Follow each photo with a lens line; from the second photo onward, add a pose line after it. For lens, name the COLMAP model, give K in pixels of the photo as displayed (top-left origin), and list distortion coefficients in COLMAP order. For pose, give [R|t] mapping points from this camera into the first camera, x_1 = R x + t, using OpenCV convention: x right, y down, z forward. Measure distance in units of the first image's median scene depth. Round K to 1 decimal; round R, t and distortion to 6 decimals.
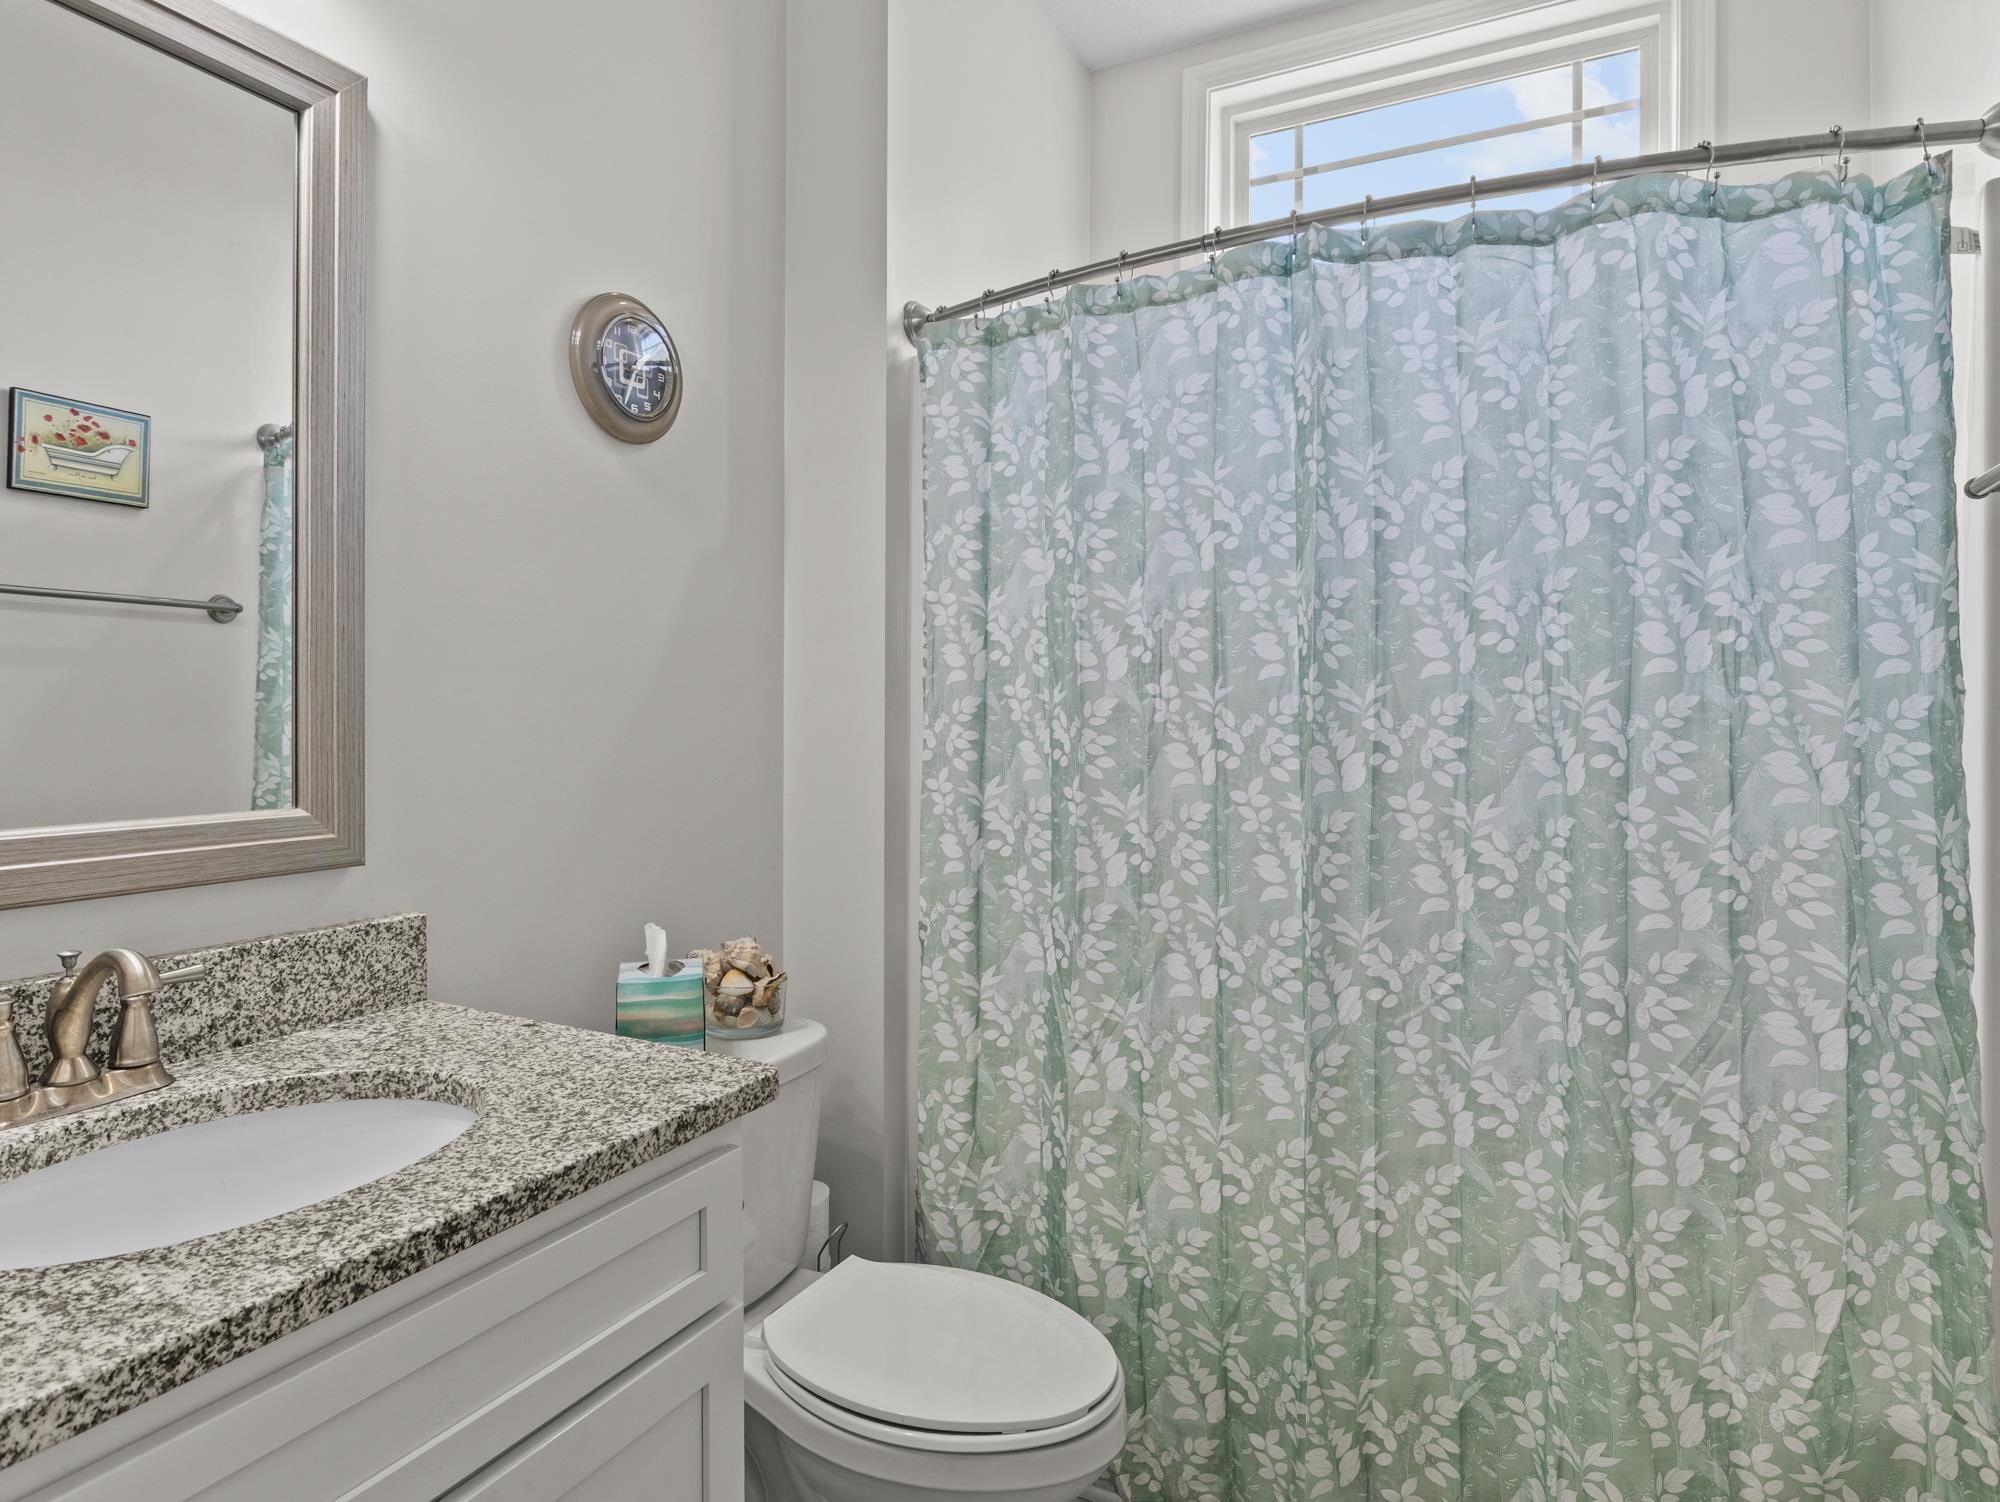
lens RADIAL K [[1124.4, 0, 993.6], [0, 1124.4, 719.9], [0, 0, 1]] dist [-0.000307, -0.001592]
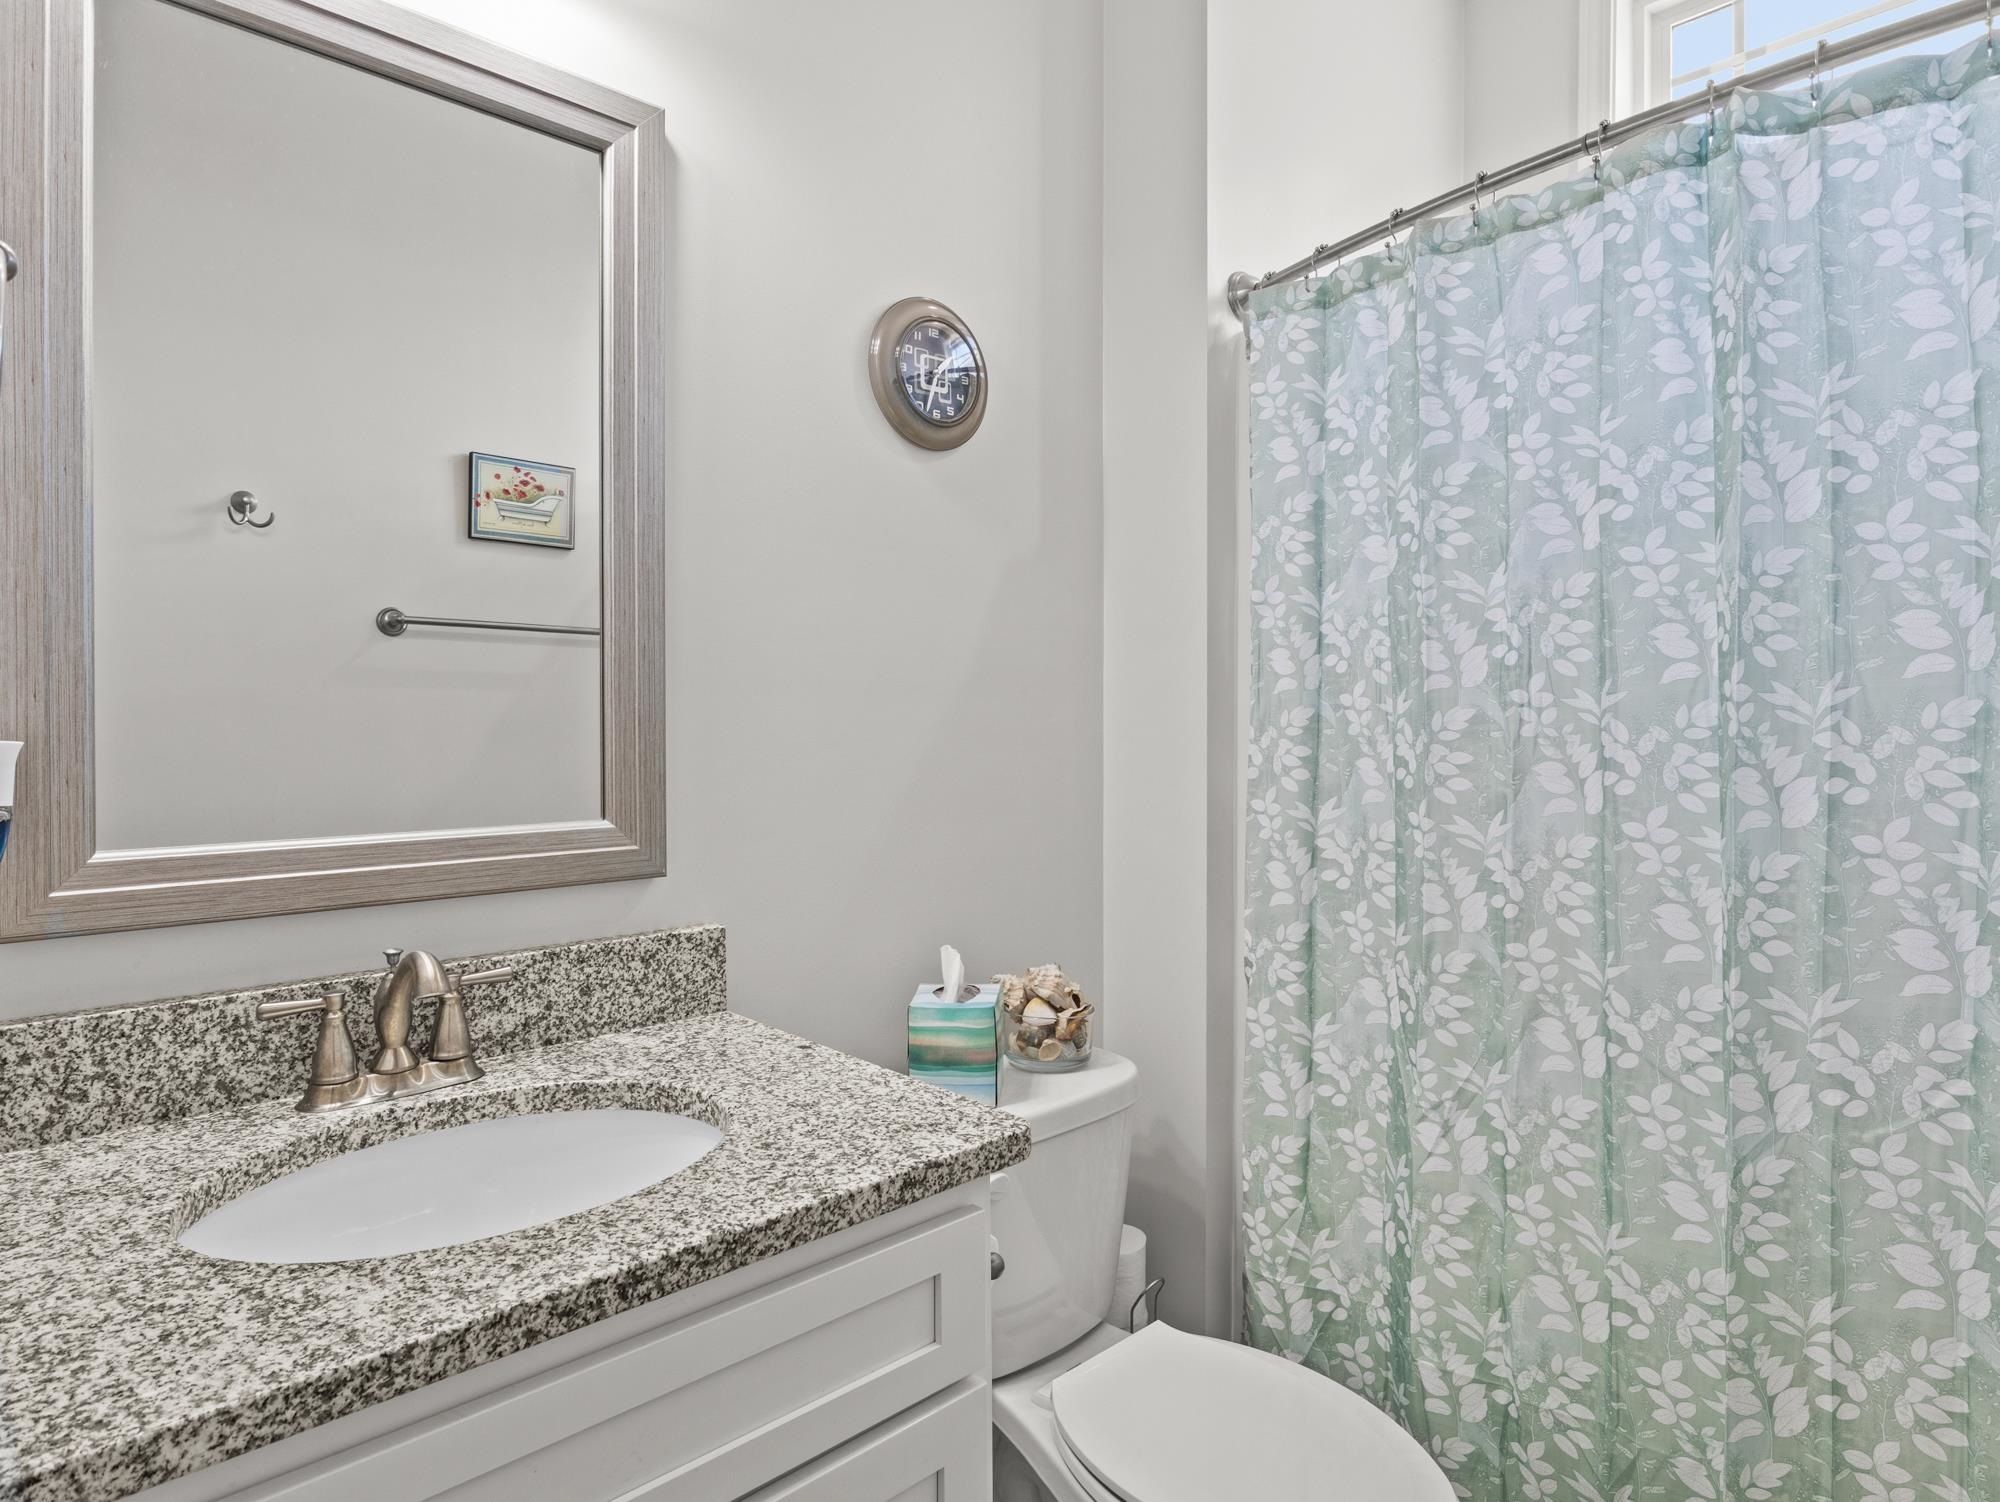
lens RADIAL K [[1127.5, 0, 1003.5], [0, 1127.5, 737.0], [0, 0, 1]] dist [-0.001850, -0.001327]
pose [[0.946288, -0.000565, -0.323325, 0.055651], [0.001747, 0.999993, 0.003366, -0.001190], [0.323321, -0.003750, 0.946282, 0.102979]]
